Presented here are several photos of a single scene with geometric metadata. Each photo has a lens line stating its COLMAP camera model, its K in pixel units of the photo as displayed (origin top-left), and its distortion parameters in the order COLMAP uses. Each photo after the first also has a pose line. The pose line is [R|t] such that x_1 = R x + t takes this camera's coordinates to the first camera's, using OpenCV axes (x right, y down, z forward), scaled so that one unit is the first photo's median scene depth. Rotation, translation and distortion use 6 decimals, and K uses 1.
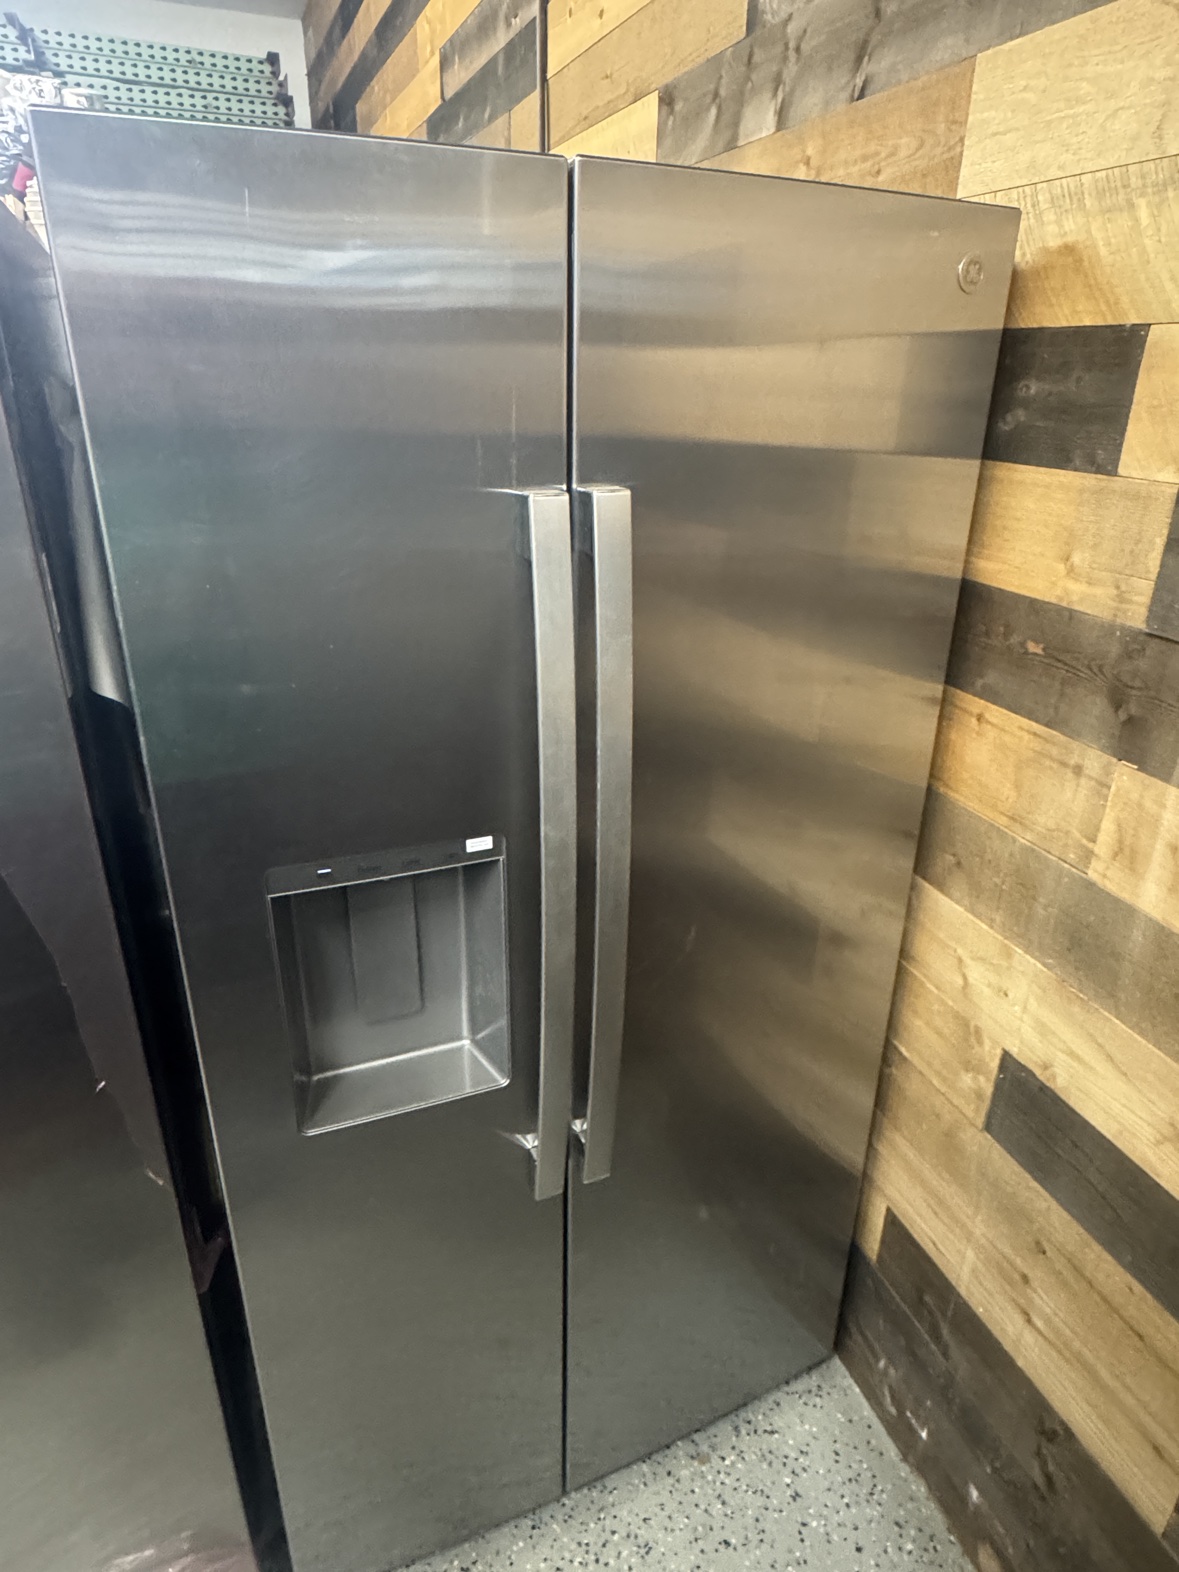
lens RADIAL K [[945.9, 0, 589.8], [0, 945.9, 789.9], [0, 0, 1]] dist [-0.002141, -0.001090]
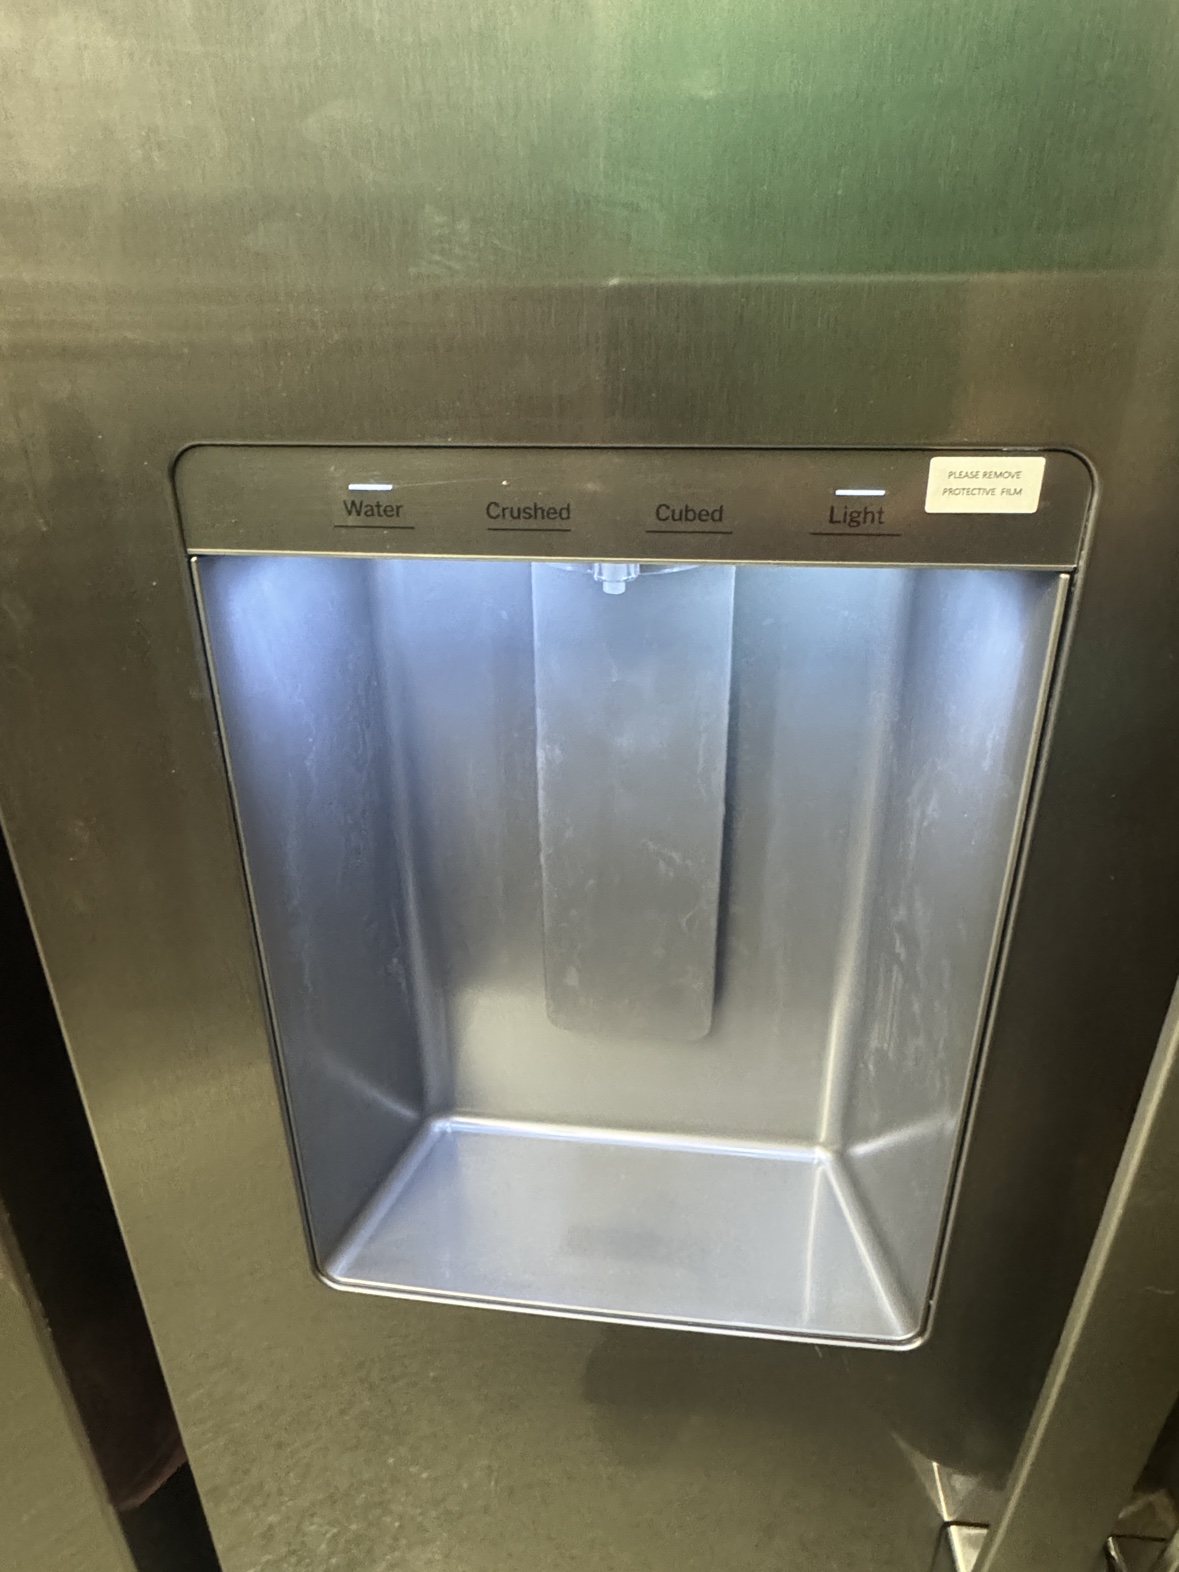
lens RADIAL K [[945.9, 0, 589.4], [0, 945.9, 778.4], [0, 0, 1]] dist [-0.002141, -0.001090]
pose [[0.867264, 0.187627, -0.461138, -0.066137], [-0.170990, 0.982177, 0.078045, 0.106793], [0.467562, 0.011165, 0.883890, 0.627049]]
